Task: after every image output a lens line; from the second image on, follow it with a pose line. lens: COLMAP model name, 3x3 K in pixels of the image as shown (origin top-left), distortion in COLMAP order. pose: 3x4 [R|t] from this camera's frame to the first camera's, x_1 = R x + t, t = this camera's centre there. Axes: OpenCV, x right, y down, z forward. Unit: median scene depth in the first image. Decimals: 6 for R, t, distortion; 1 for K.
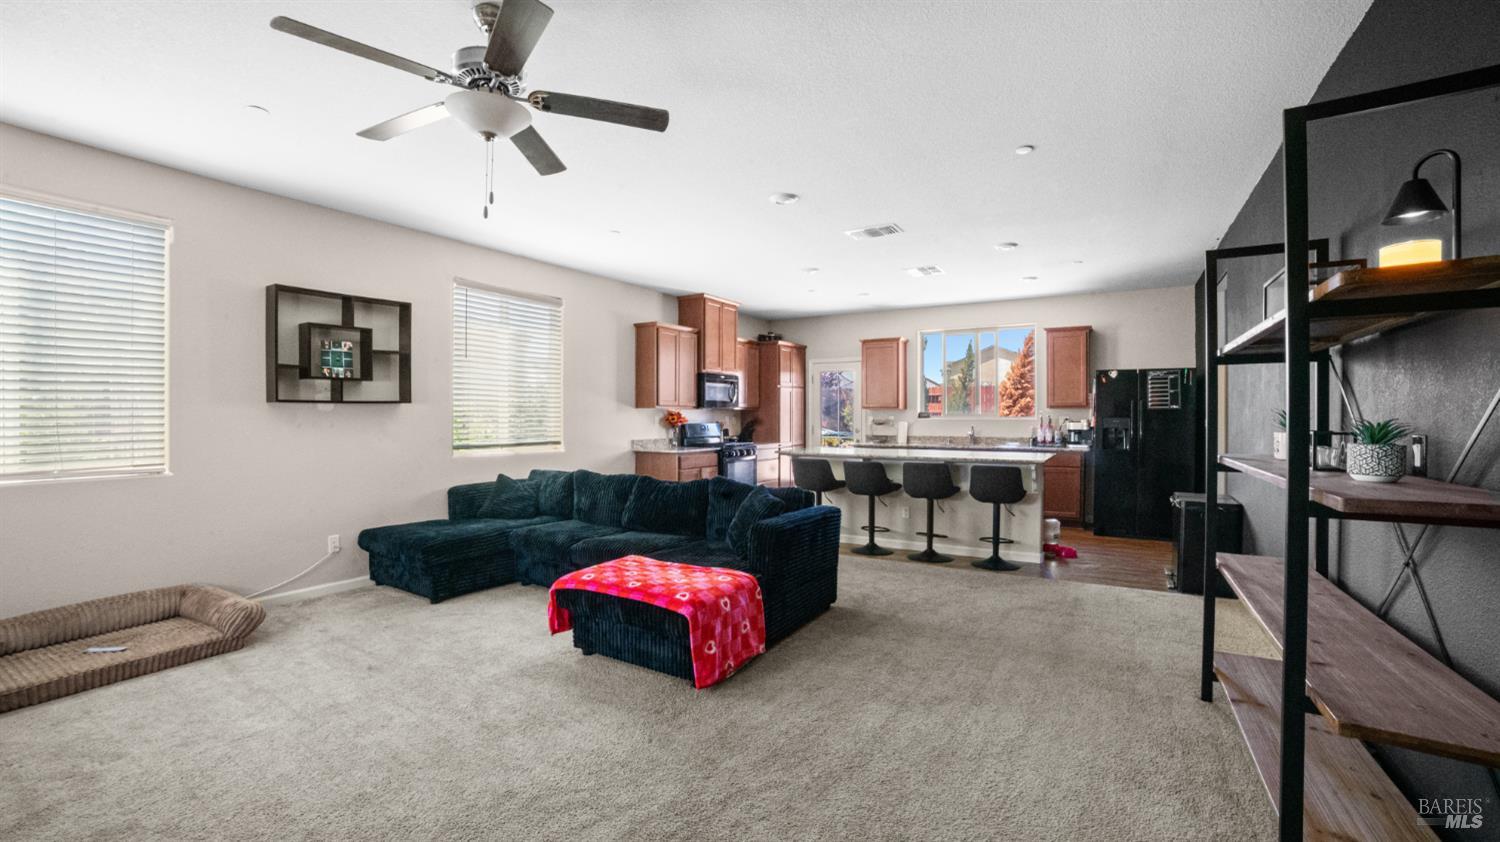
lens RADIAL K [[602.2, 0, 750.0], [0, 602.2, 421.0], [0, 0, 1]] dist [-0.077331, 0.030153]
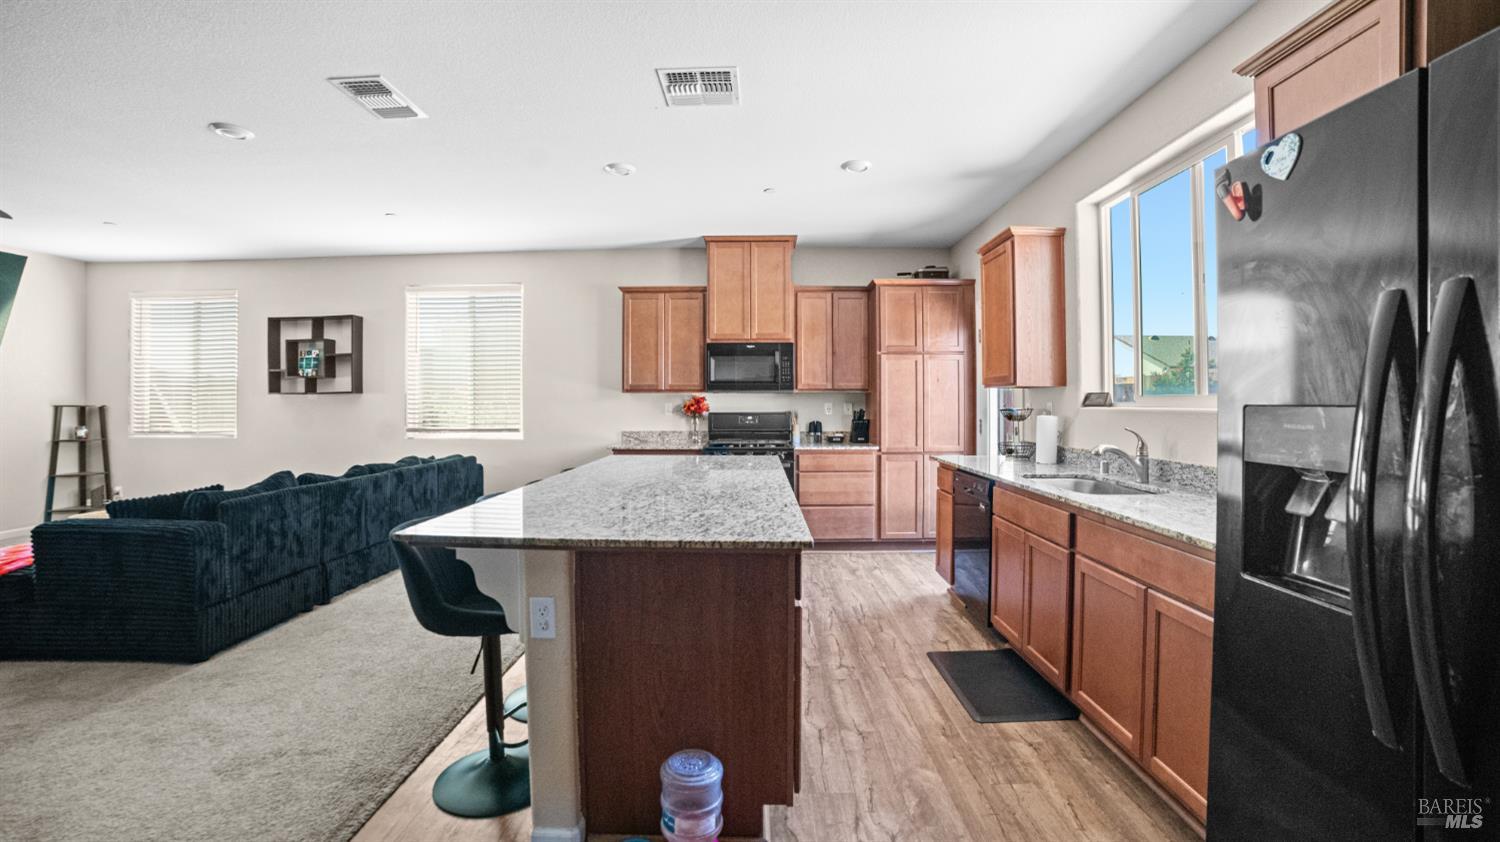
lens RADIAL K [[602.9, 0, 755.0], [0, 602.9, 405.4], [0, 0, 1]] dist [-0.122823, 0.031483]
pose [[0.529641, 0.002161, -0.848219, 0.619184], [-0.005239, 0.999986, -0.000724, -0.004834], [0.848206, 0.004827, 0.529645, 0.718068]]
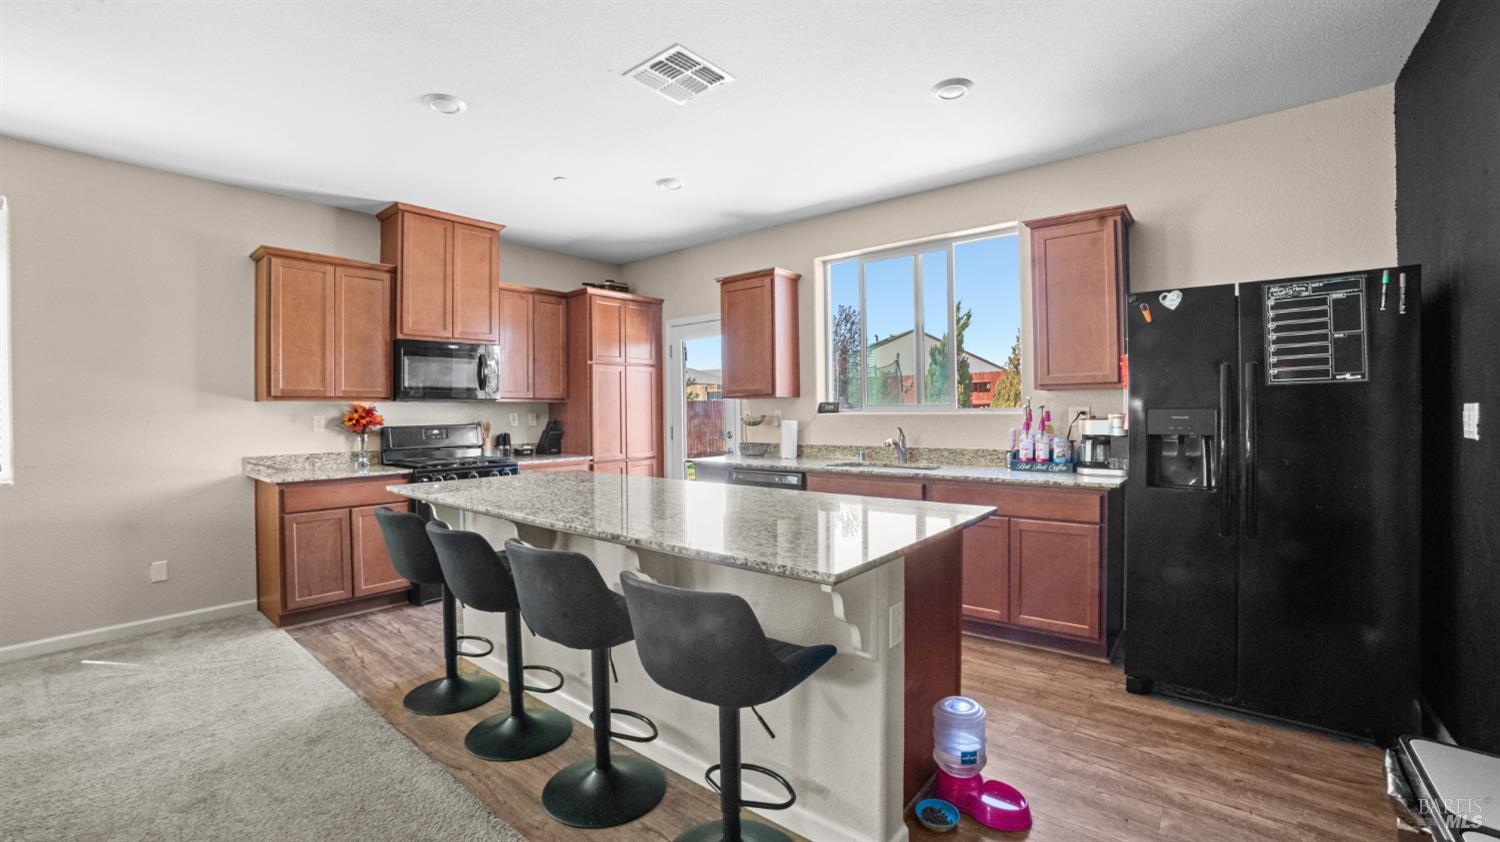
lens RADIAL K [[607.1, 0, 746.3], [0, 607.1, 416.7], [0, 0, 1]] dist [-0.087892, 0.030889]
pose [[0.990754, -0.008987, -0.135371, 0.355826], [0.009370, 0.999954, 0.002194, -0.003758], [0.135345, -0.003442, 0.990793, 0.523863]]
